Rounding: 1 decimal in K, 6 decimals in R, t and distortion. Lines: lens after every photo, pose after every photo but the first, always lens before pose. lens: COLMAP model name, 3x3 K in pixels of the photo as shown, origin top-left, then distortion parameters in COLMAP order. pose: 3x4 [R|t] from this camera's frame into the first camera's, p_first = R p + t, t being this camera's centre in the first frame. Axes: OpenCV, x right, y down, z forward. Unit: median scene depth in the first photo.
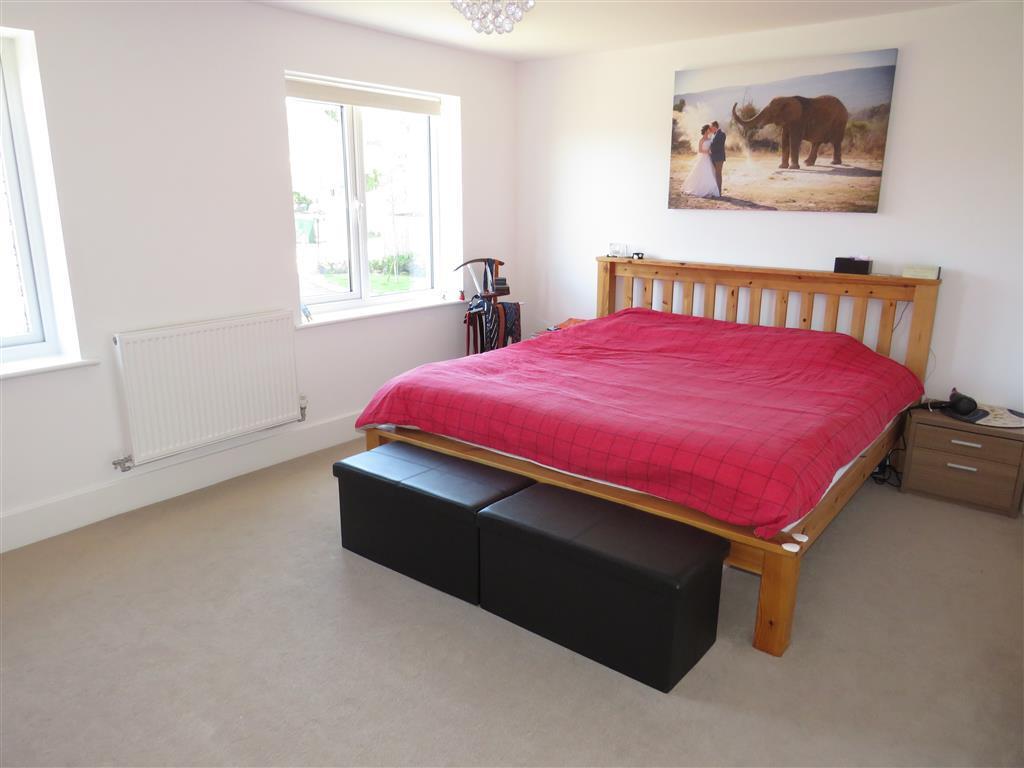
lens RADIAL K [[749.1, 0, 496.8], [0, 749.1, 386.2], [0, 0, 1]] dist [-0.026454, 0.051670]
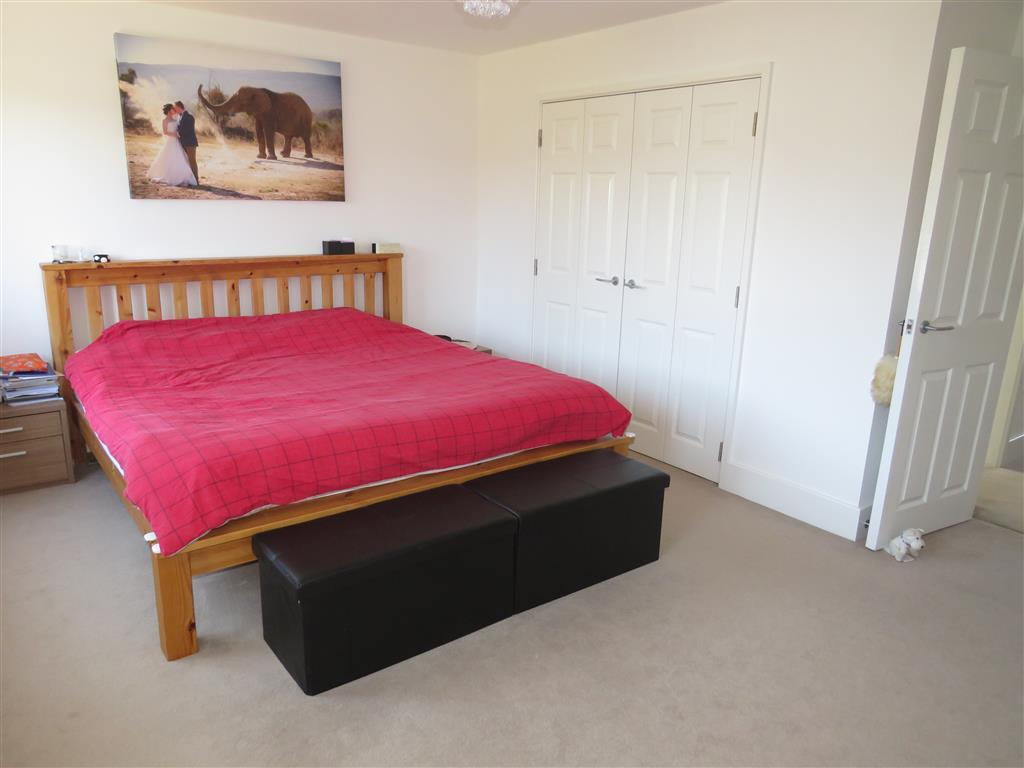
lens RADIAL K [[749.1, 0, 496.8], [0, 749.1, 386.2], [0, 0, 1]] dist [-0.026454, 0.051670]
pose [[0.254005, -0.243496, 0.936051, -0.560395], [0.221006, 0.956799, 0.188921, -0.115412], [-0.941614, 0.158886, 0.296846, 0.442668]]
